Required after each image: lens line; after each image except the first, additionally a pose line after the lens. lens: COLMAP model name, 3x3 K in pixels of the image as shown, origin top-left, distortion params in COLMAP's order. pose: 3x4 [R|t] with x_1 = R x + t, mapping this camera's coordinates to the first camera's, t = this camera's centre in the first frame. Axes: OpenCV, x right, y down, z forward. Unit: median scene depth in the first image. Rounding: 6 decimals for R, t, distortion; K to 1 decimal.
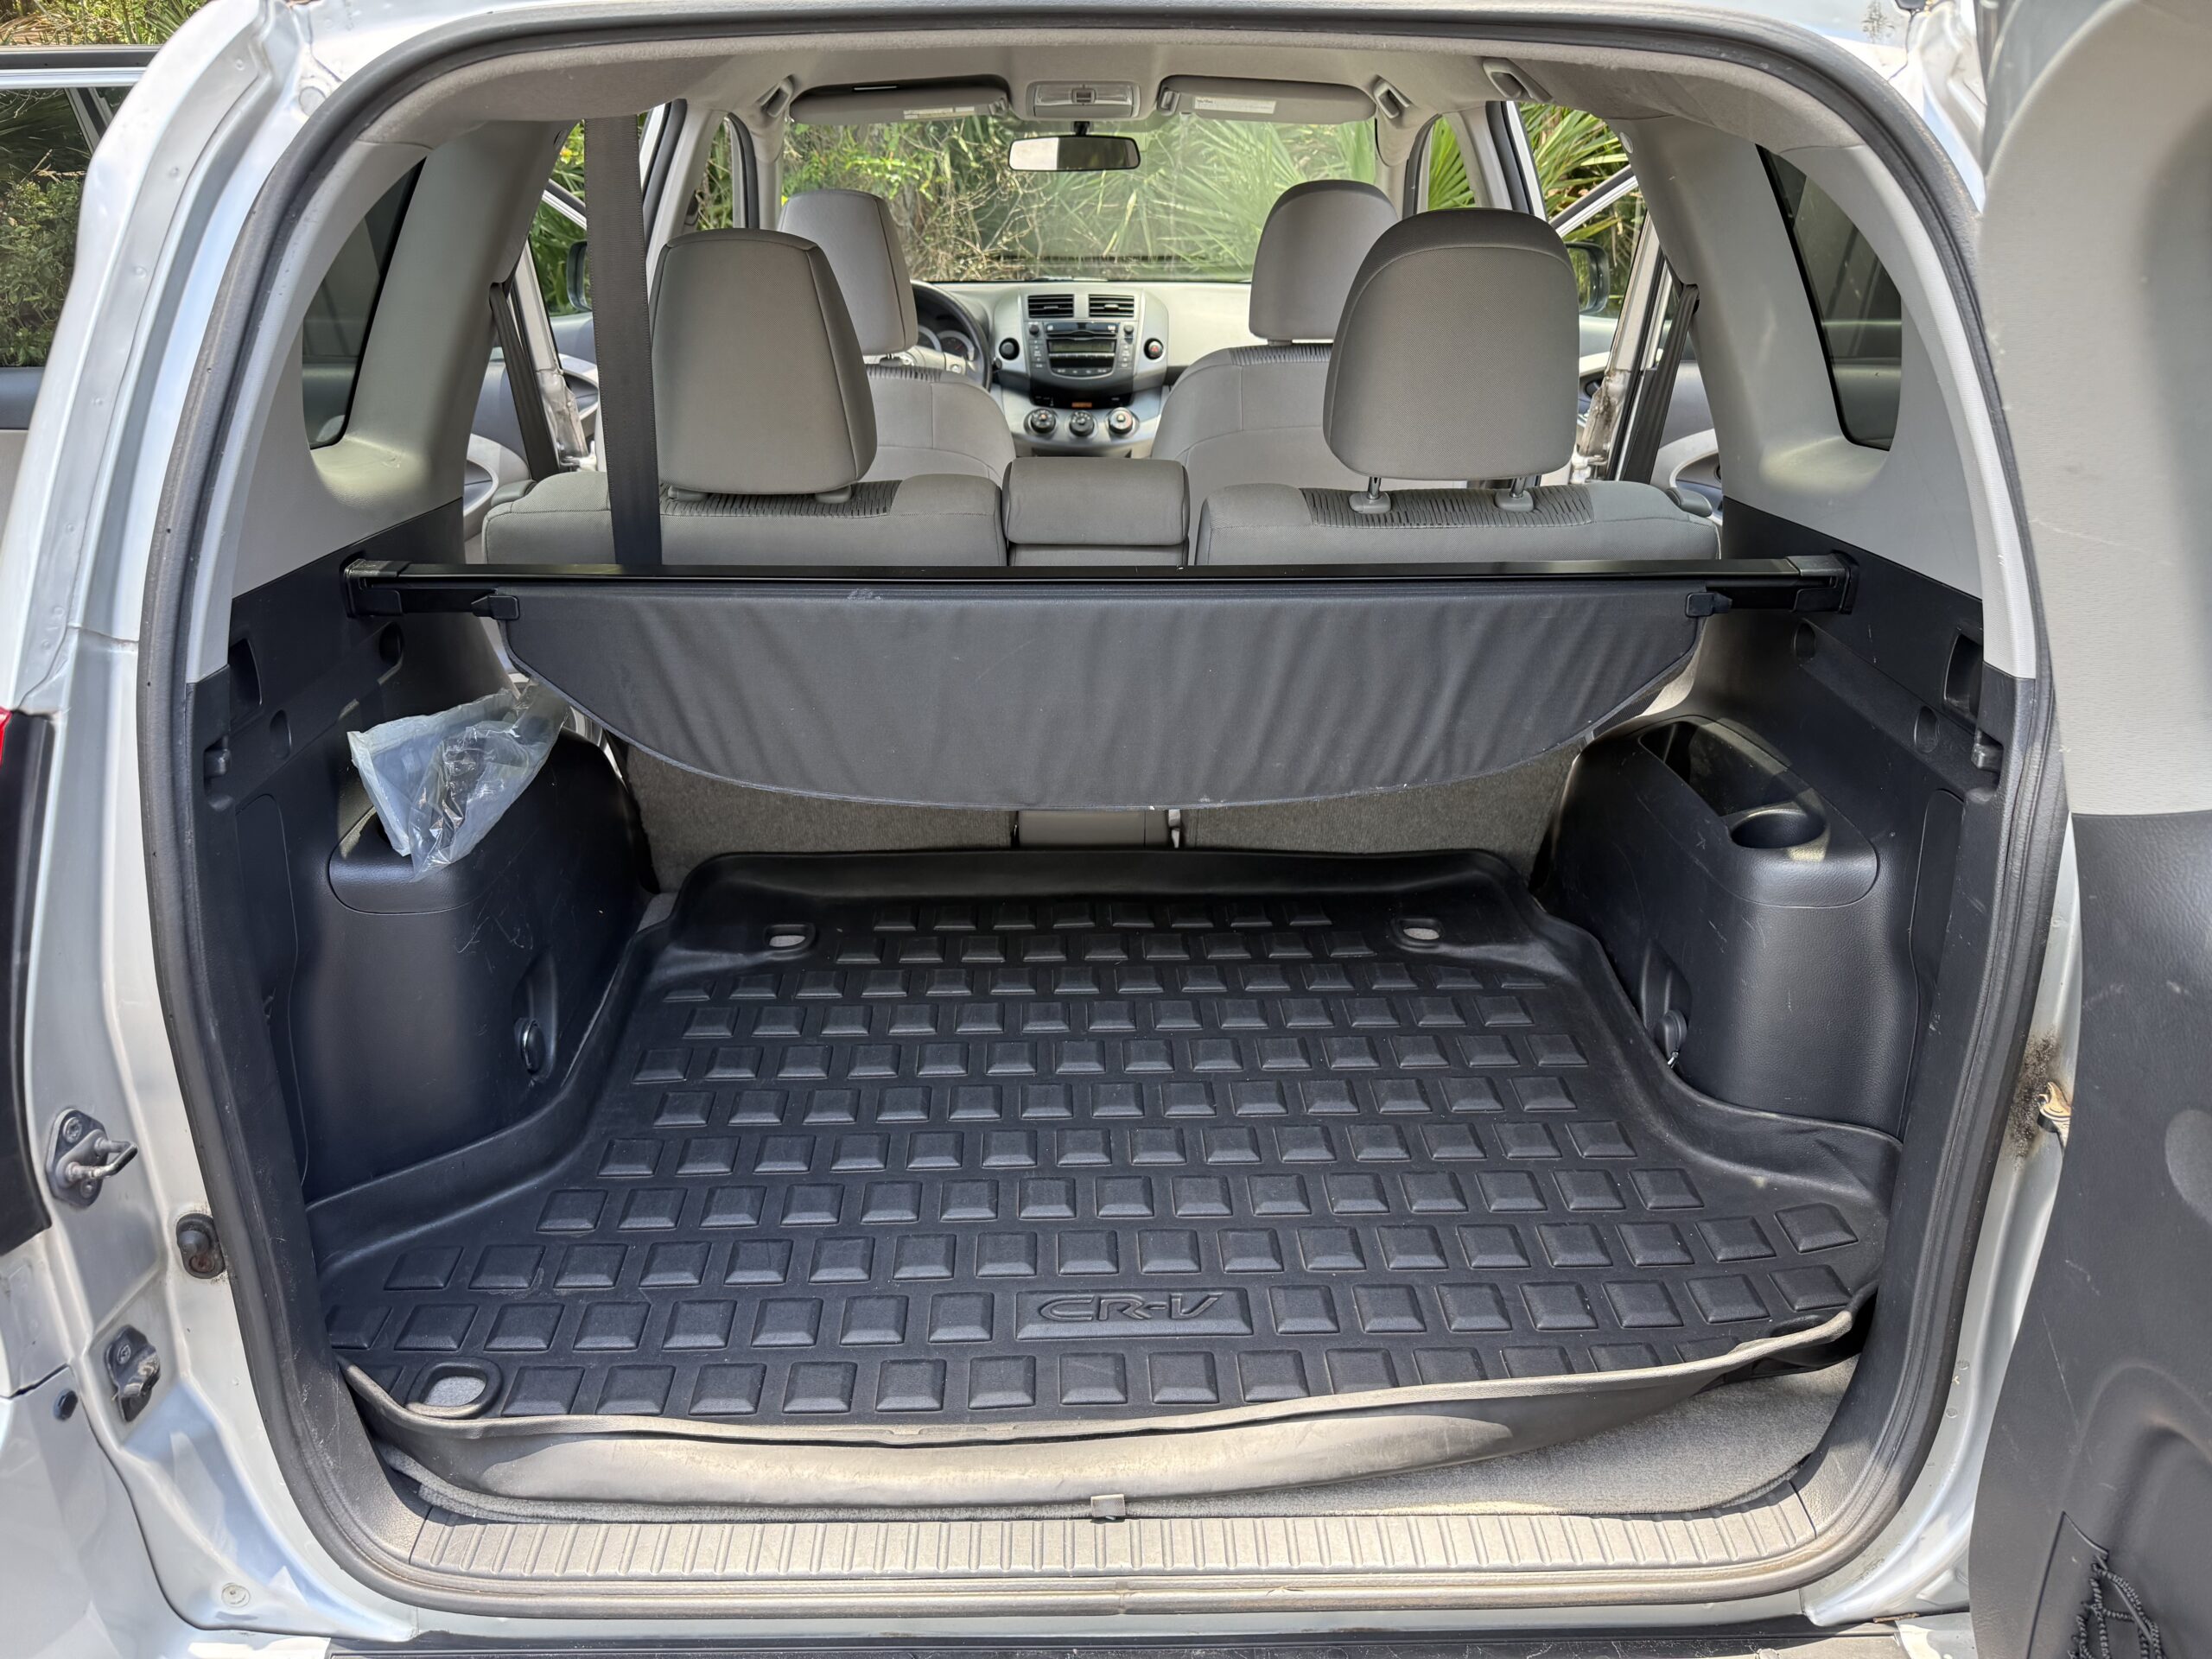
lens RADIAL K [[1499.7, 0, 1096.3], [0, 1499.7, 839.8], [0, 0, 1]] dist [0.003057, -0.000361]
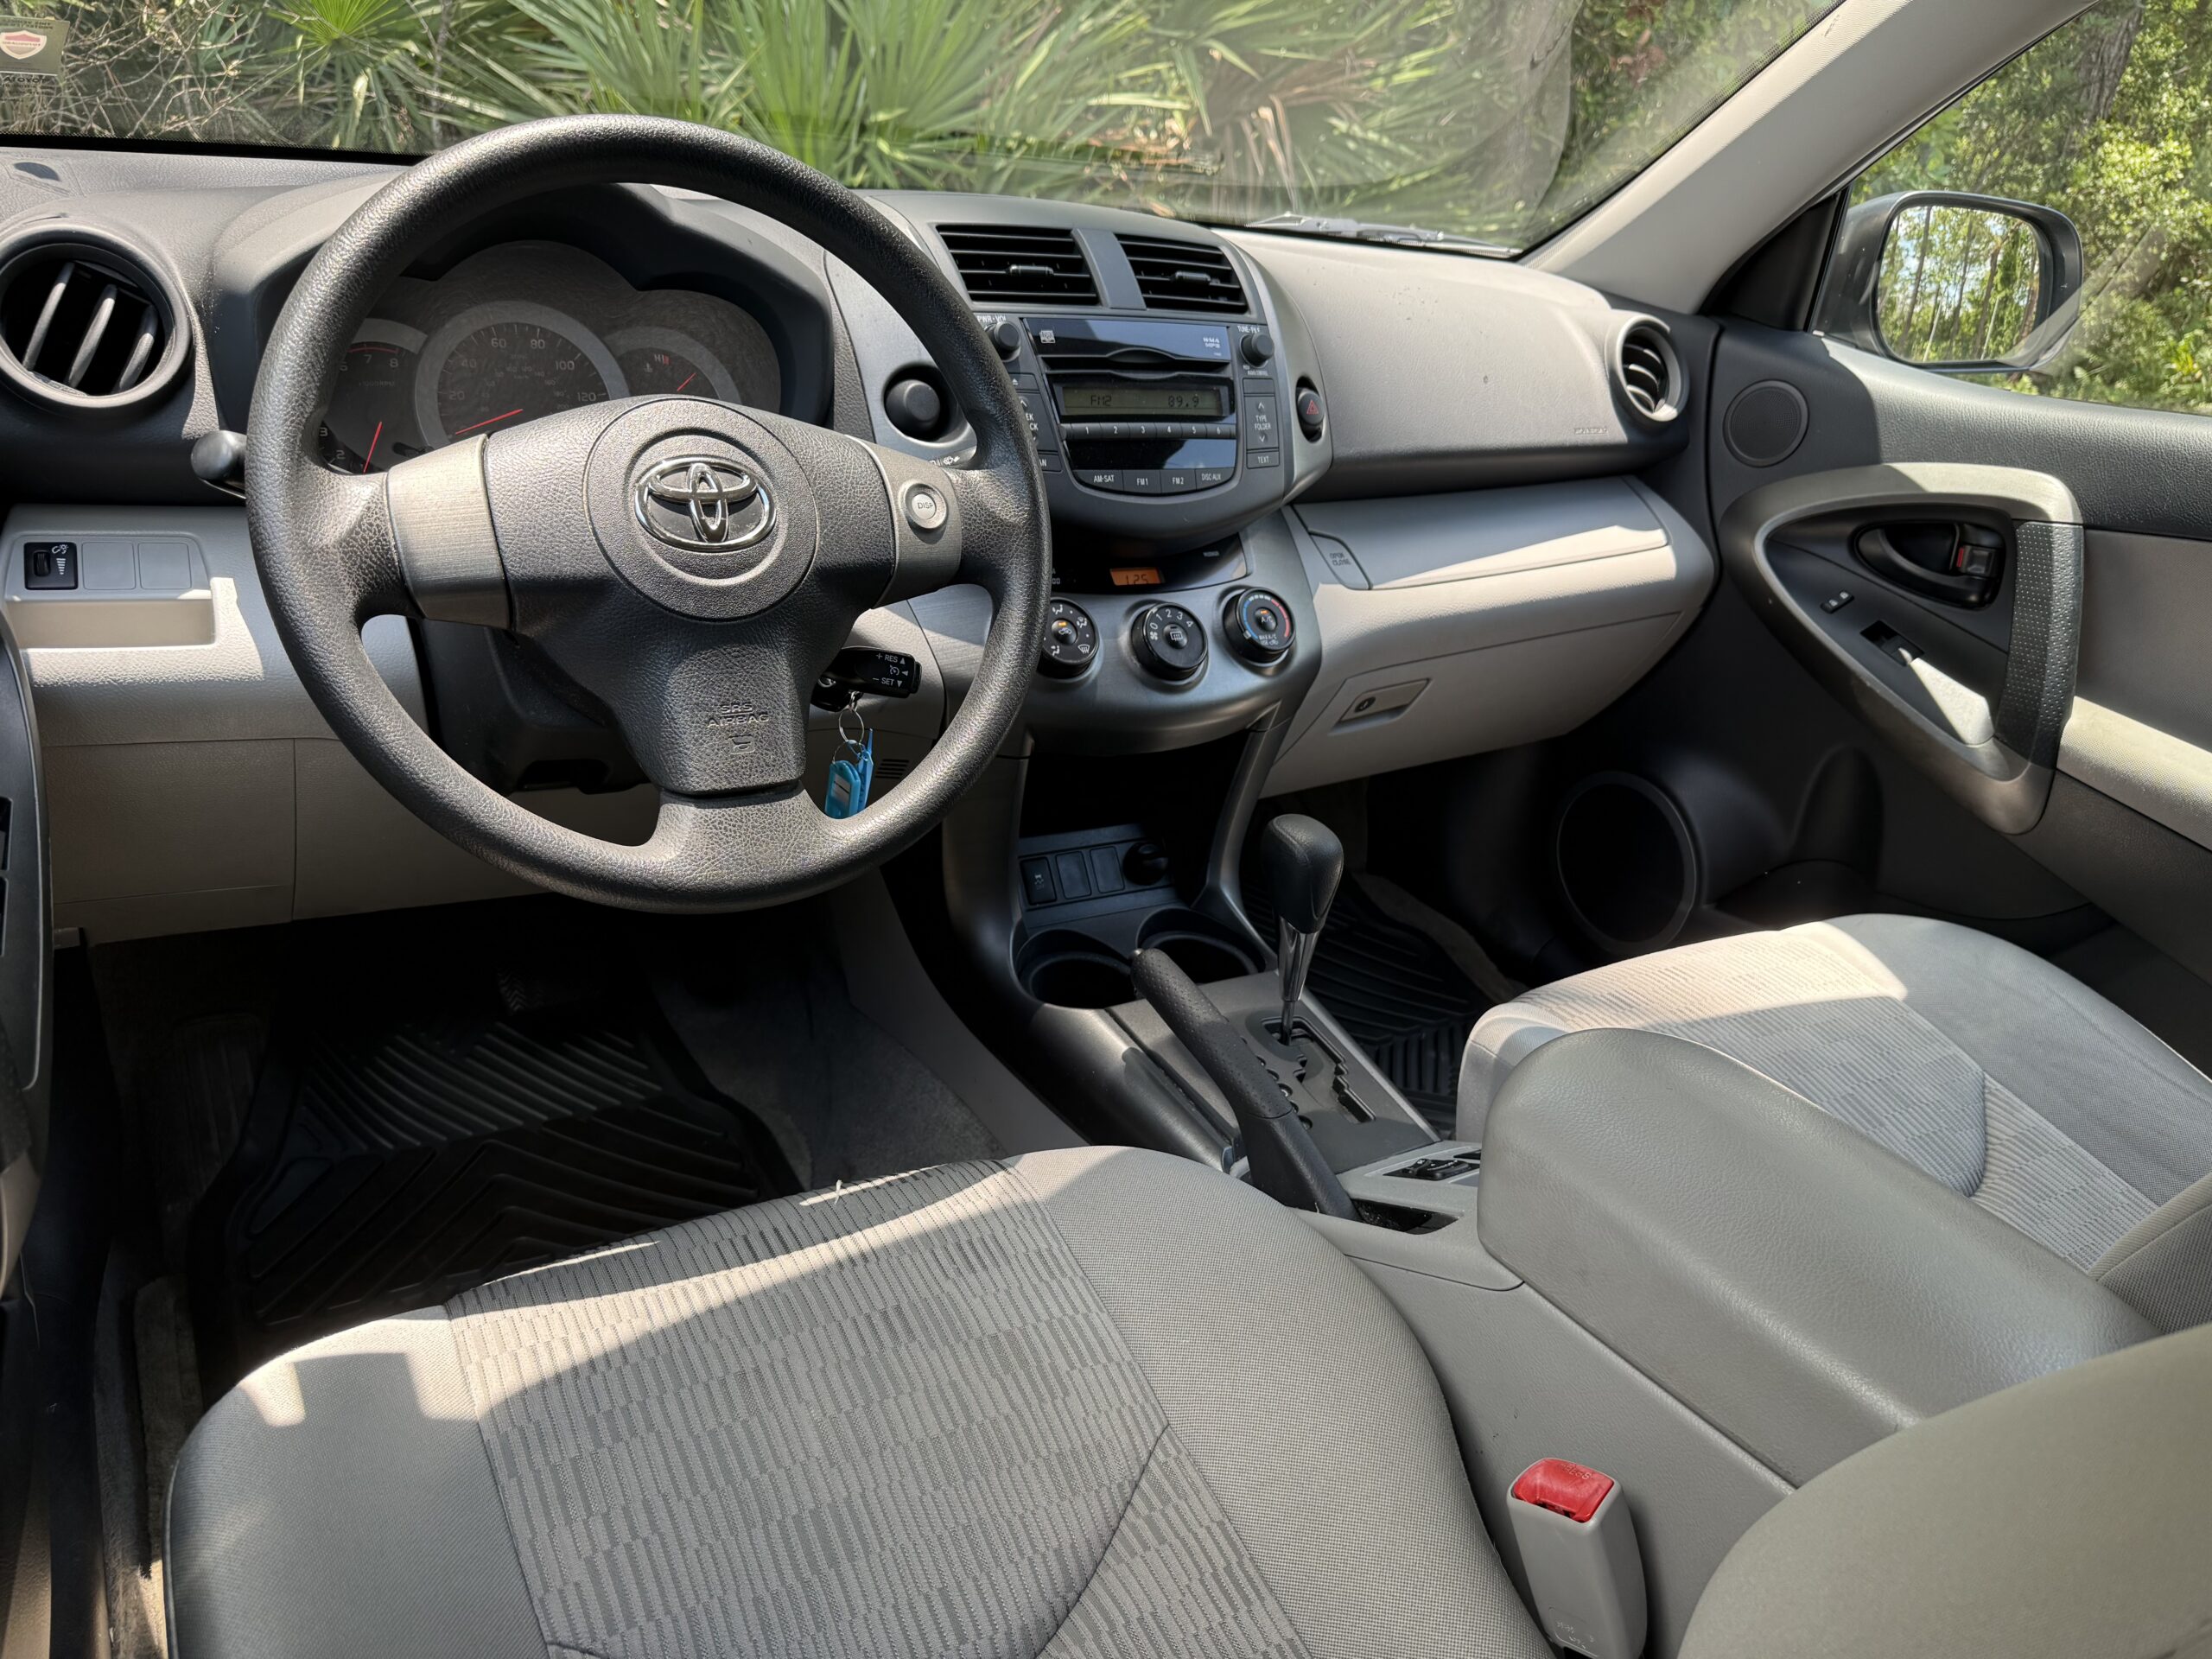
lens RADIAL K [[1569.7, 0, 1093.1], [0, 1569.7, 878.0], [0, 0, 1]] dist [0.029728, -0.050192]
pose [[0.857021, -0.138490, 0.496321, -0.197468], [0.126408, 0.990279, 0.058046, -0.247793], [-0.499535, 0.012993, 0.866196, 0.713957]]
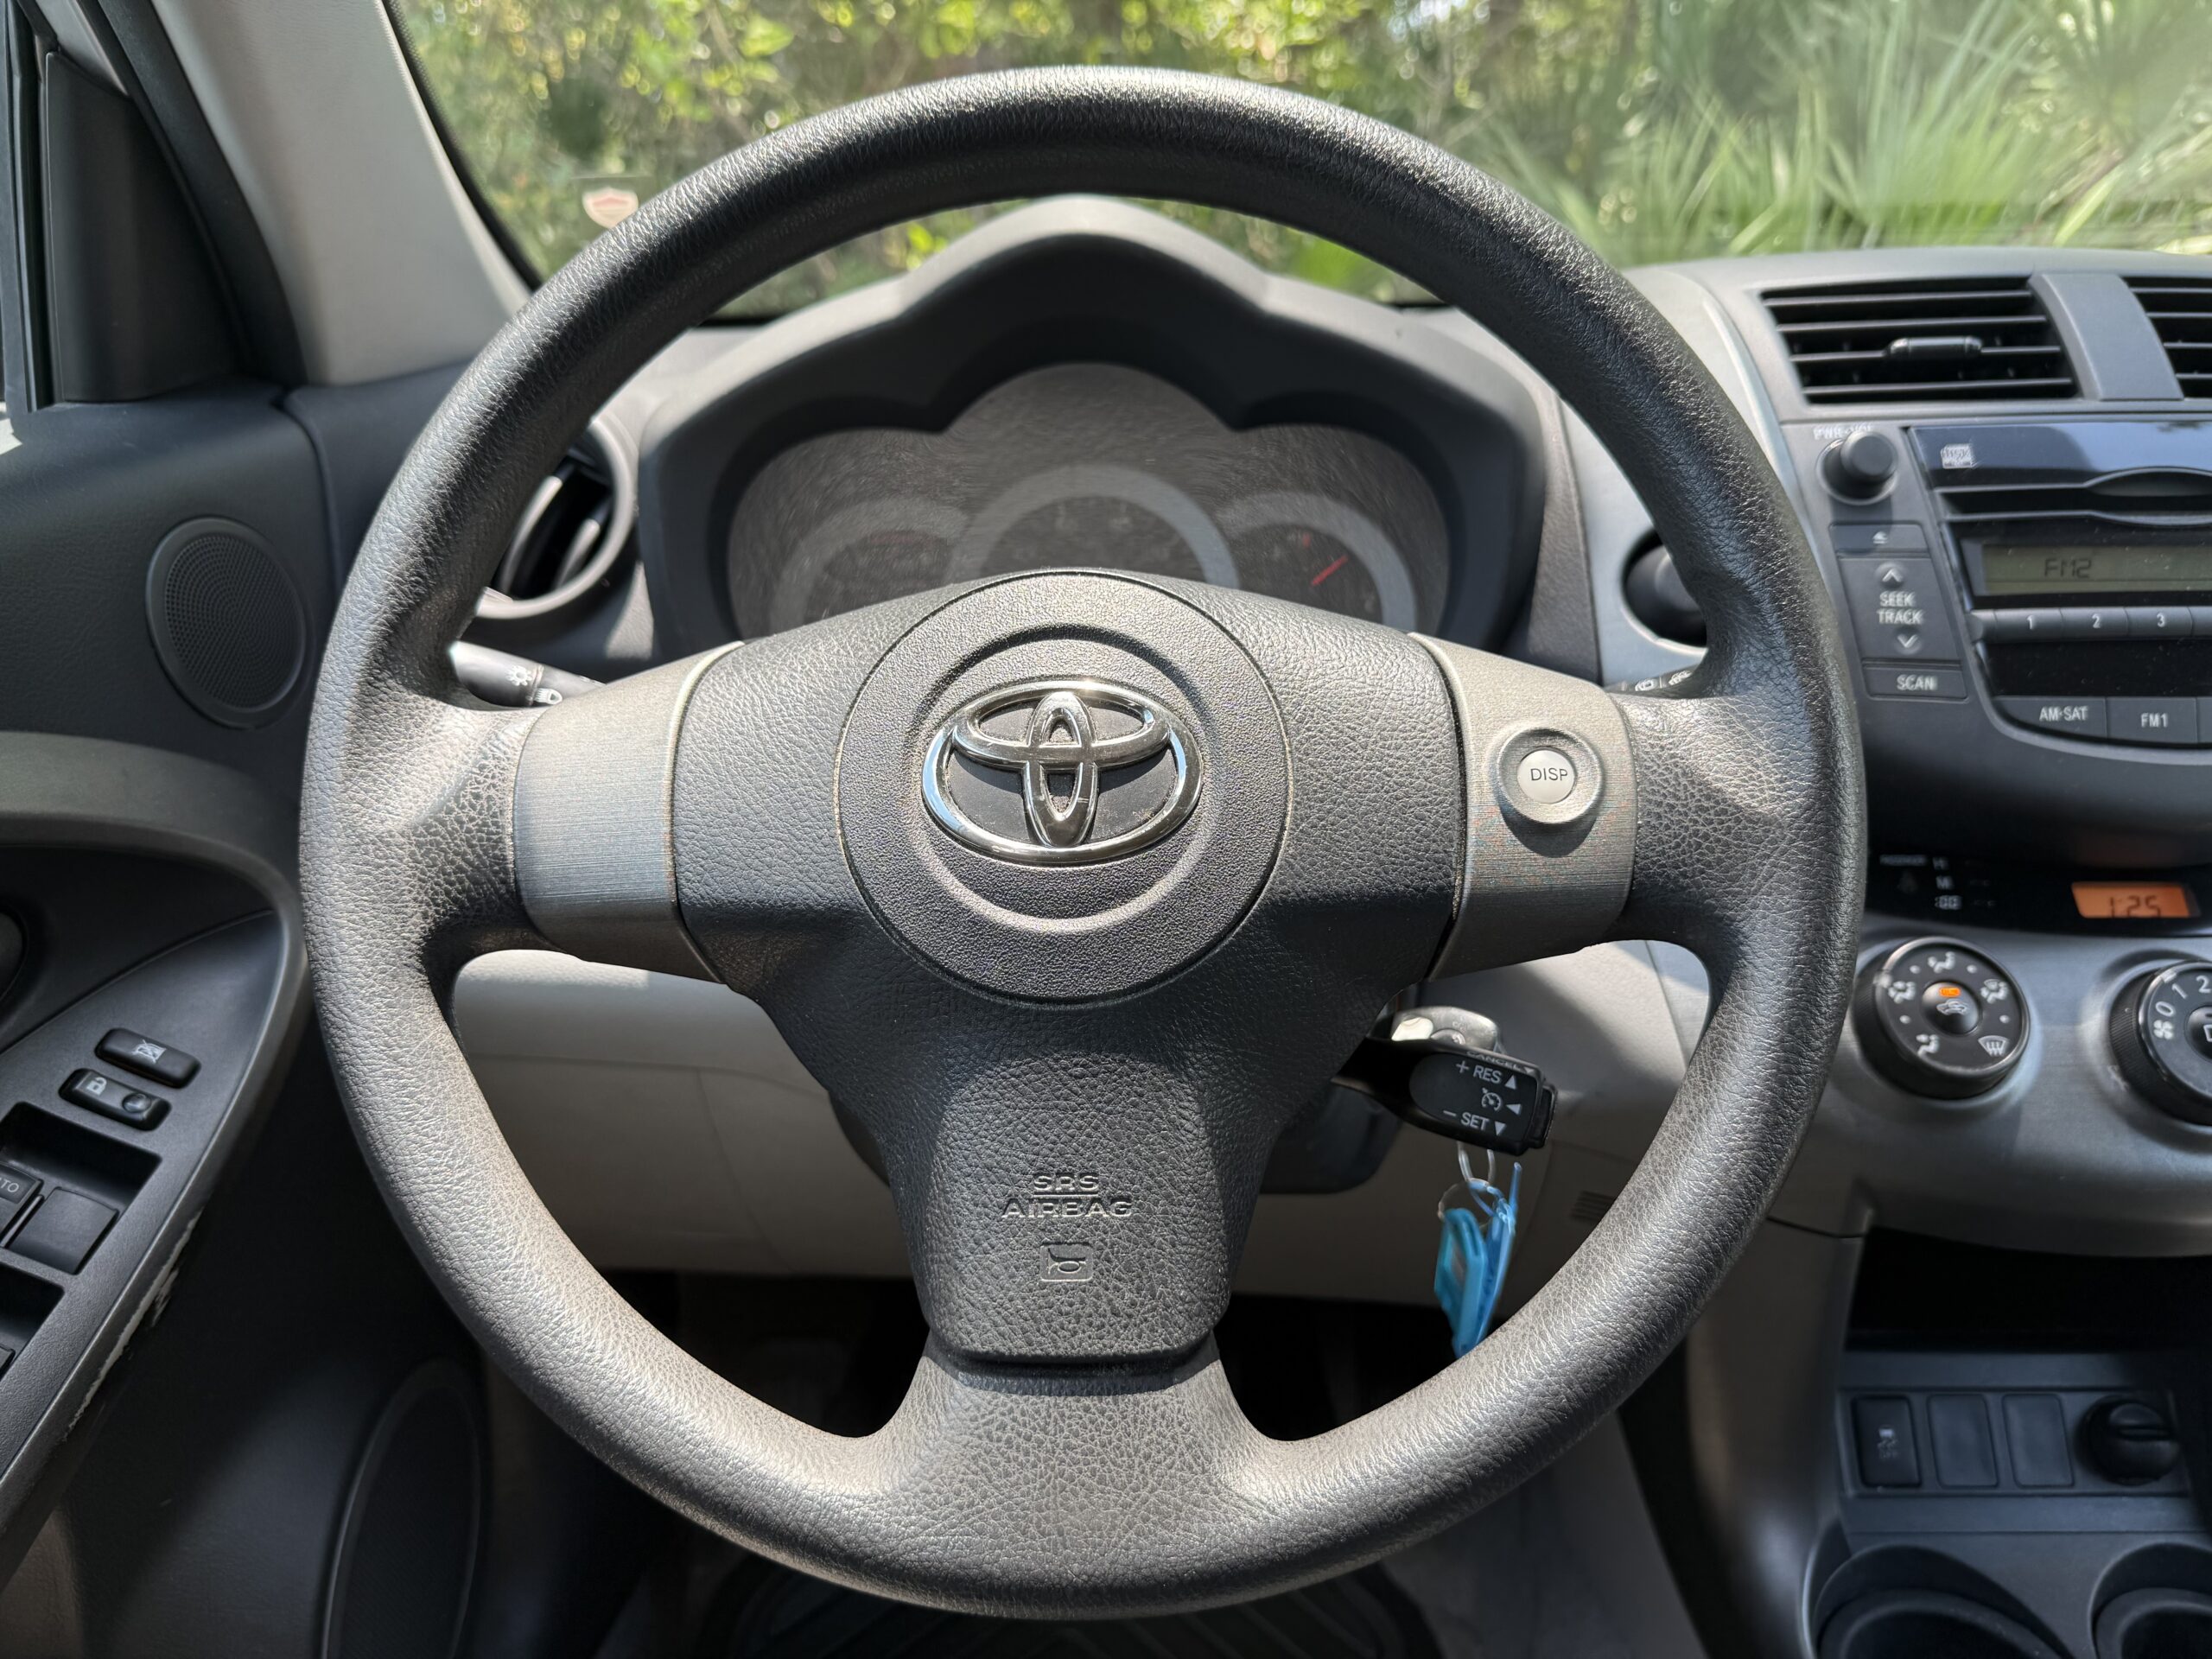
lens RADIAL K [[1569.7, 0, 1081.3], [0, 1569.7, 842.9], [0, 0, 1]] dist [0.029728, -0.050192]
pose [[0.998812, -0.005308, -0.048447, -0.117938], [-0.001354, 0.990644, -0.136463, -0.274400], [0.048719, 0.136366, 0.989460, 0.826399]]
